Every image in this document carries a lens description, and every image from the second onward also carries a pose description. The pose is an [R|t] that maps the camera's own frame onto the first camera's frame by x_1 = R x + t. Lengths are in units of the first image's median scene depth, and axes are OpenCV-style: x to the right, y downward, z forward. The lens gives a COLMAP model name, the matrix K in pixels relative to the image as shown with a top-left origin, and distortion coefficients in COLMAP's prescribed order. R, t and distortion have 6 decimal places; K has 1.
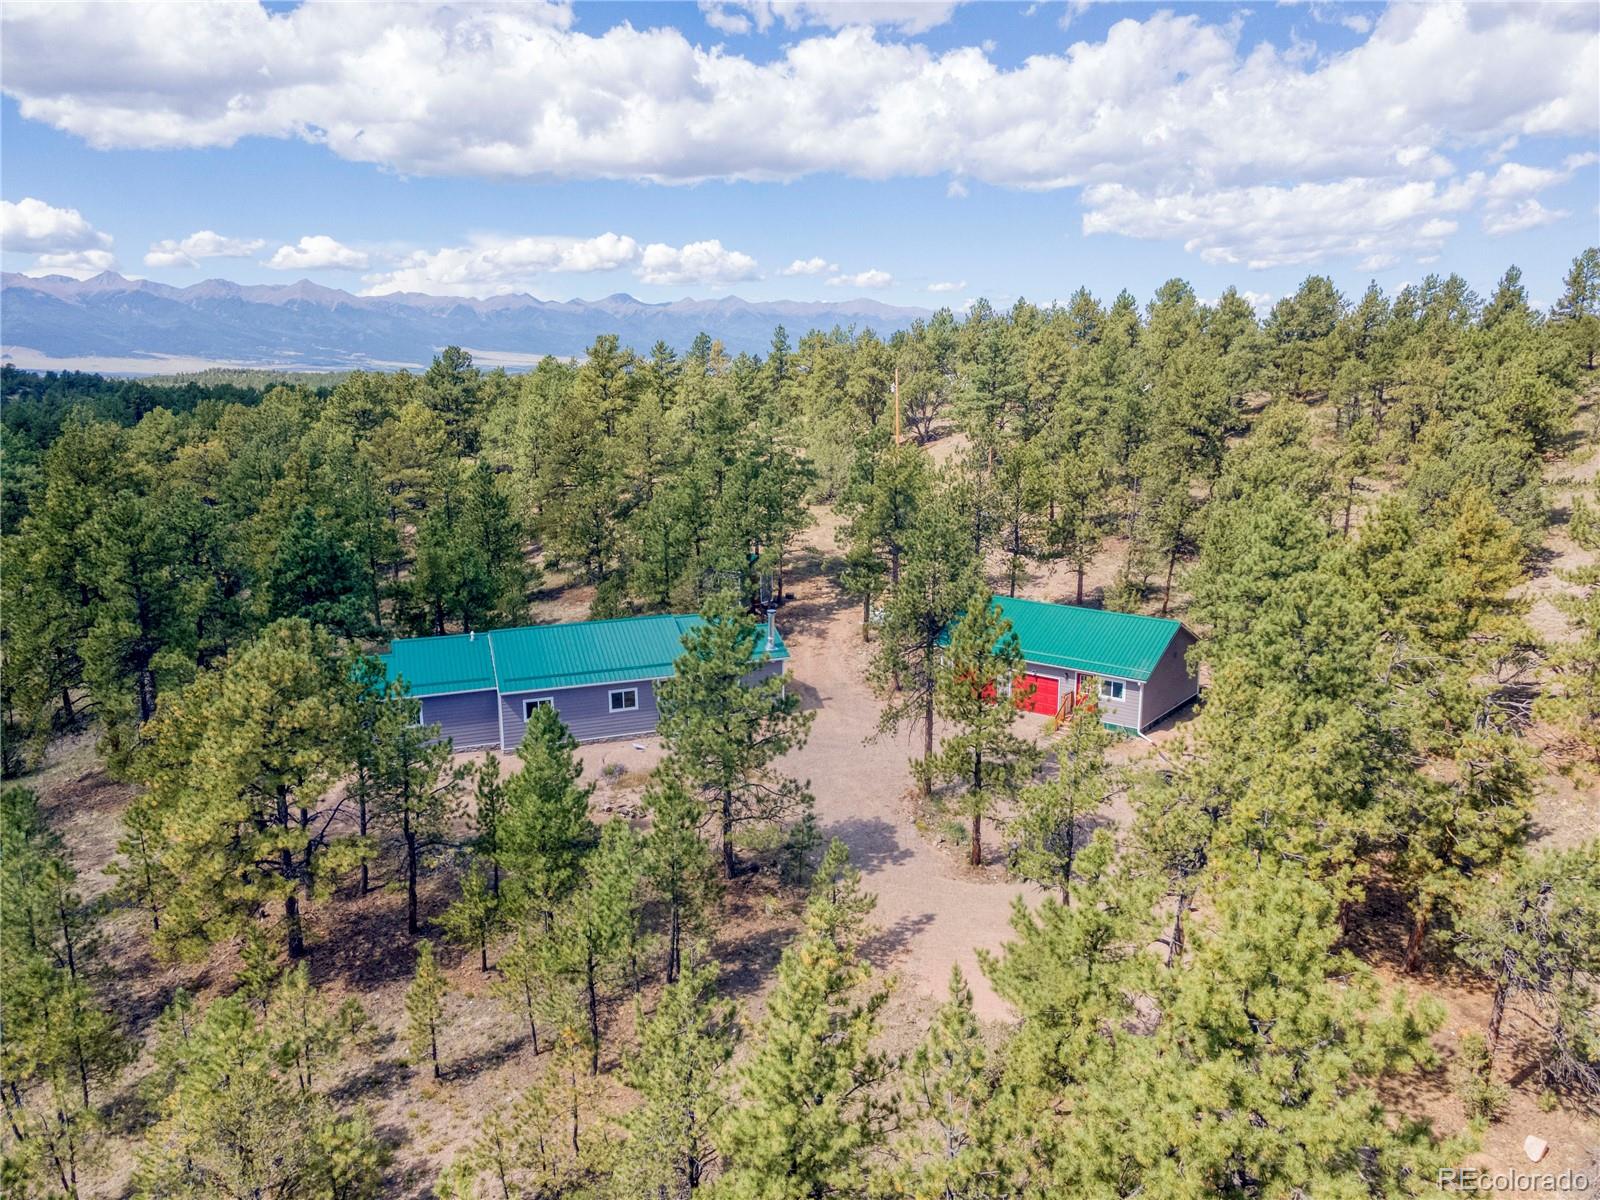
lens RADIAL K [[1112.7, 0, 806.4], [0, 1112.7, 599.0], [0, 0, 1]] dist [0.021008, 0.003968]
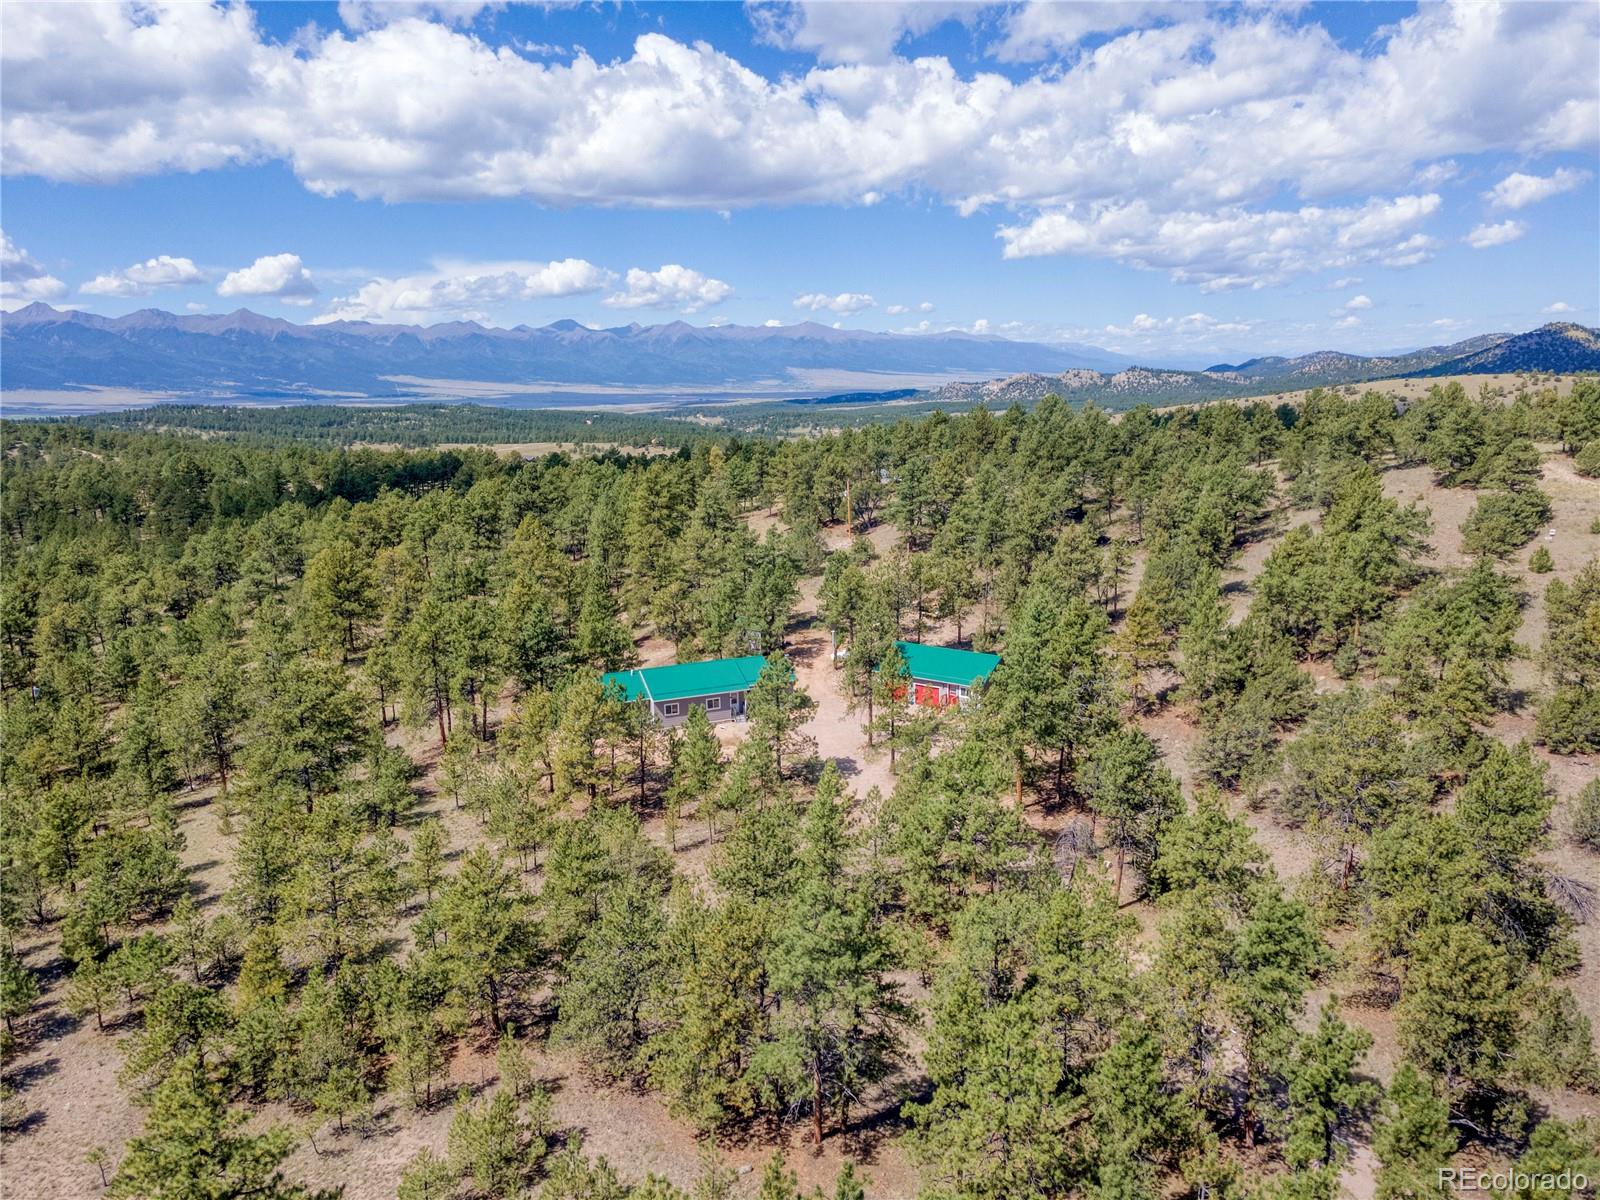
lens RADIAL K [[1130.5, 0, 796.3], [0, 1130.5, 595.3], [0, 0, 1]] dist [0.043742, 0.005639]
pose [[0.999152, -0.020979, 0.035440, -0.066691], [0.021729, 0.999546, -0.020890, -0.041083], [-0.034986, 0.021643, 0.999153, -0.752433]]
